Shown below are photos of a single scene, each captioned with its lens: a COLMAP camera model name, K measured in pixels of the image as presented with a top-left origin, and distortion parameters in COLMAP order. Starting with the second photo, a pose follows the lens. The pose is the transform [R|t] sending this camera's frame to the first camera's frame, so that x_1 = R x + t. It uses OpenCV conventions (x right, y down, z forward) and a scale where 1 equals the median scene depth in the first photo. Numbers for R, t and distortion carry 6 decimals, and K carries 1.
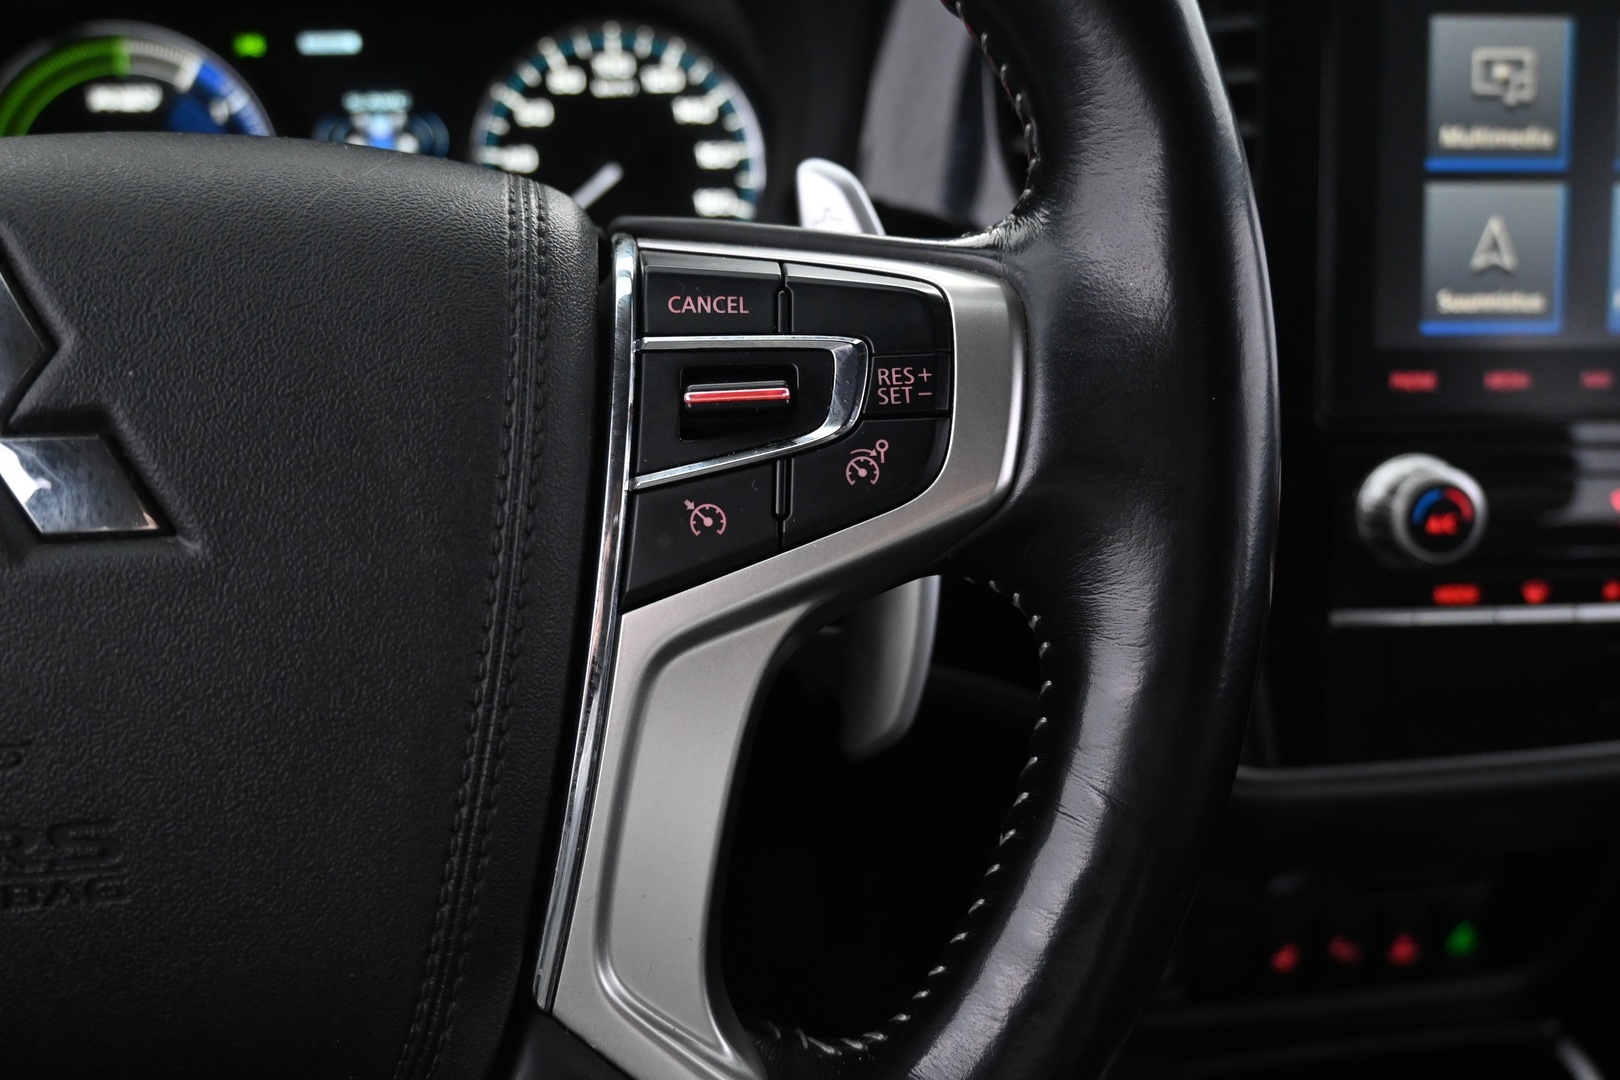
lens RADIAL K [[1249.2, 0, 830.6], [0, 1249.2, 562.0], [0, 0, 1]] dist [0.005659, -0.000048]
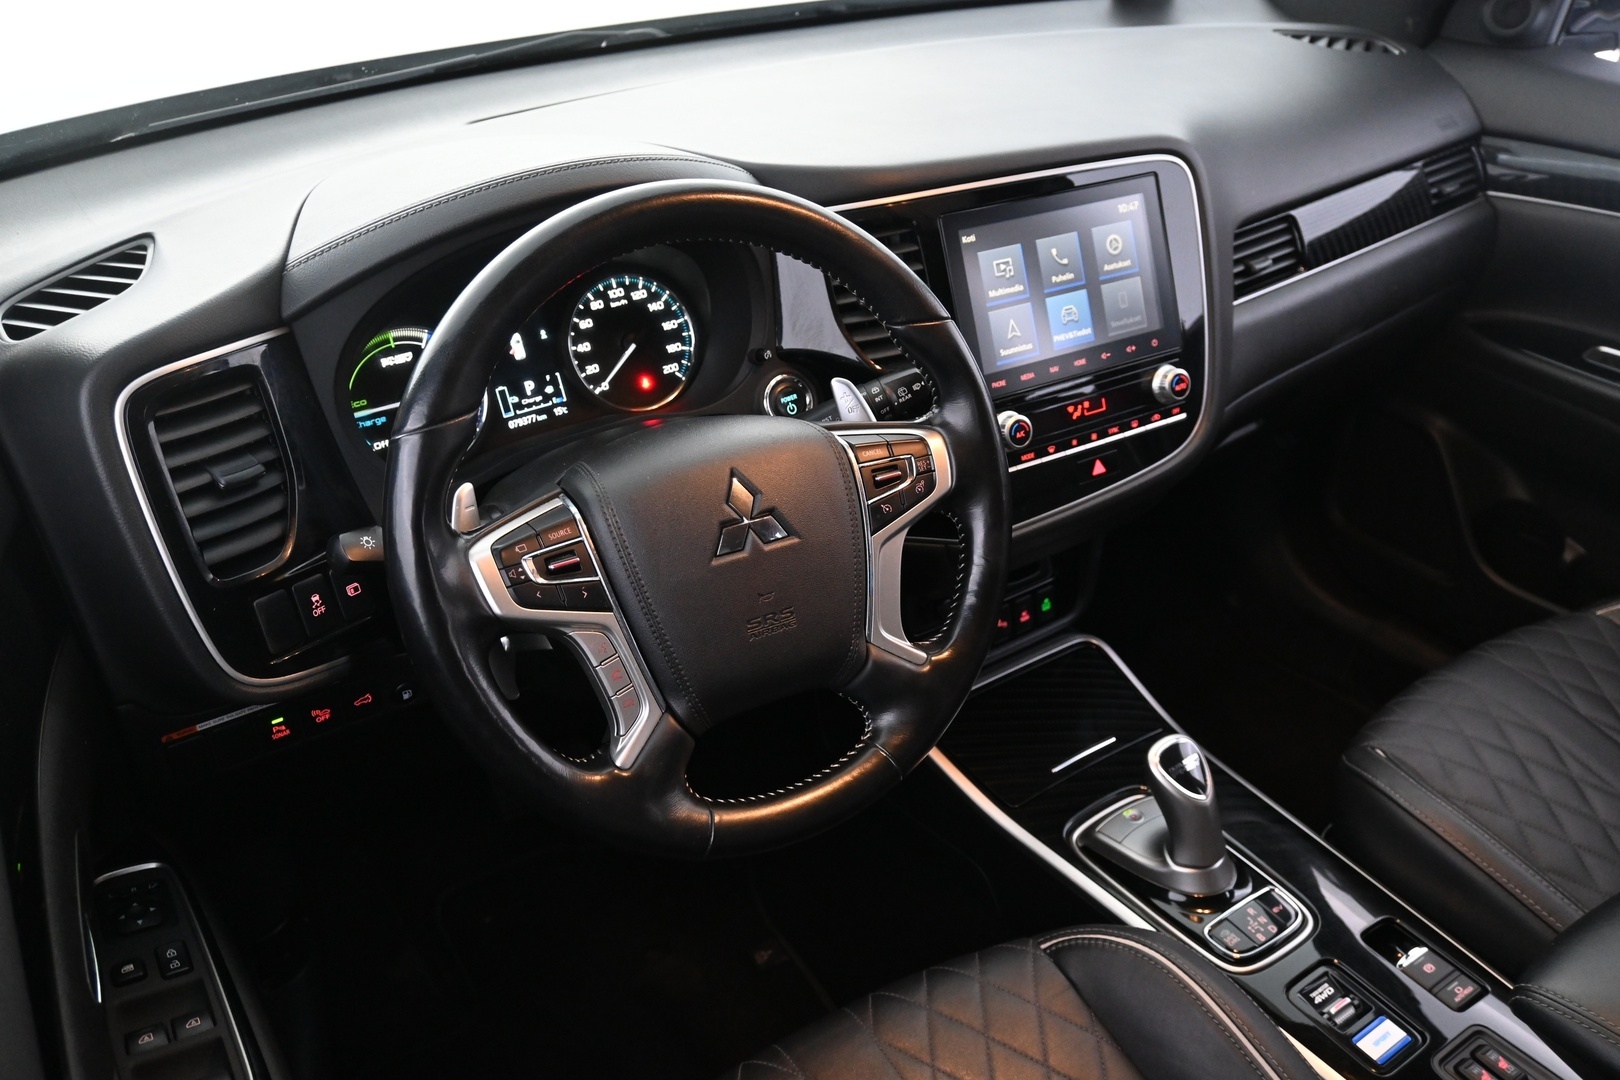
lens RADIAL K [[1376.9, 0, 810.0], [0, 1376.9, 540.0], [0, 0, 1]] dist [-0.013463, -0.000389]
pose [[0.889657, -0.254610, 0.379058, -1.126139], [0.226329, 0.966850, 0.118225, -0.265523], [-0.396593, -0.019388, 0.917790, -1.597711]]
